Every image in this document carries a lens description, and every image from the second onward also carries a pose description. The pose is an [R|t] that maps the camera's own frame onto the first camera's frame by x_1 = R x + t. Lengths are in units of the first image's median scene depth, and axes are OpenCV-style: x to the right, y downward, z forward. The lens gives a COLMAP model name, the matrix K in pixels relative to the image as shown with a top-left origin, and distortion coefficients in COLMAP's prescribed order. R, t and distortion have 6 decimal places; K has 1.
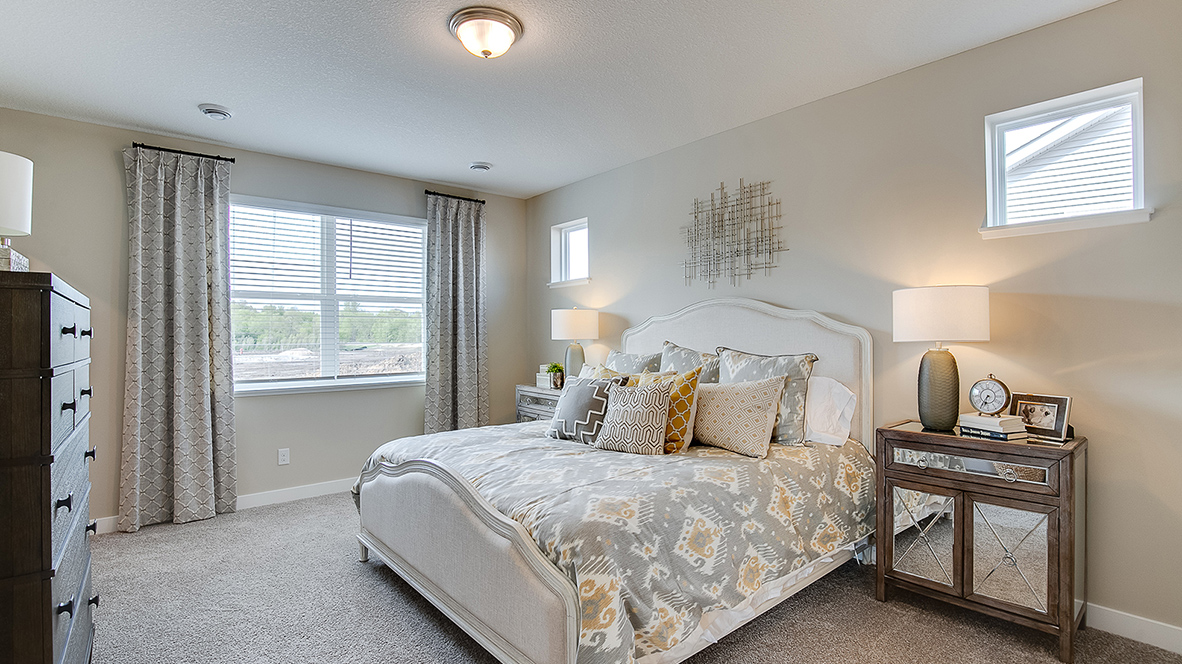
lens RADIAL K [[559.5, 0, 587.6], [0, 559.5, 335.3], [0, 0, 1]] dist [-0.029859, -0.000238]
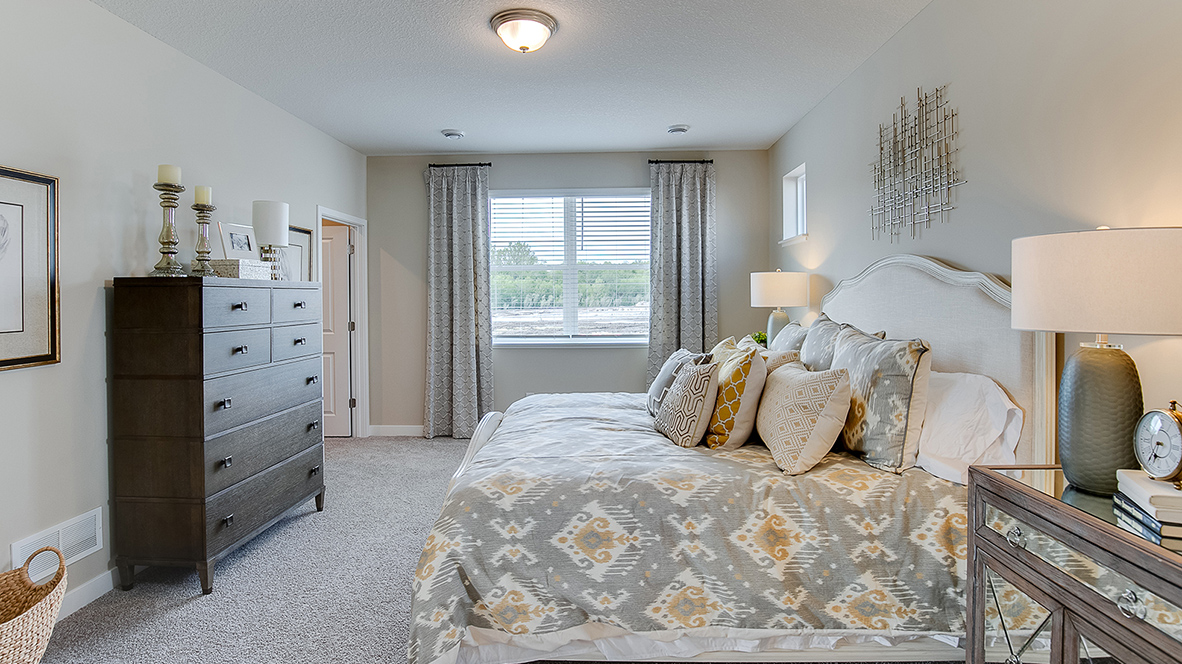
lens RADIAL K [[578.0, 0, 585.0], [0, 578.0, 296.5], [0, 0, 1]] dist [-0.025971, -0.000193]
pose [[0.733876, 0.004107, -0.679271, 0.467849], [0.002903, 0.999954, 0.009183, -0.022185], [0.679277, -0.008711, 0.733830, 0.171617]]
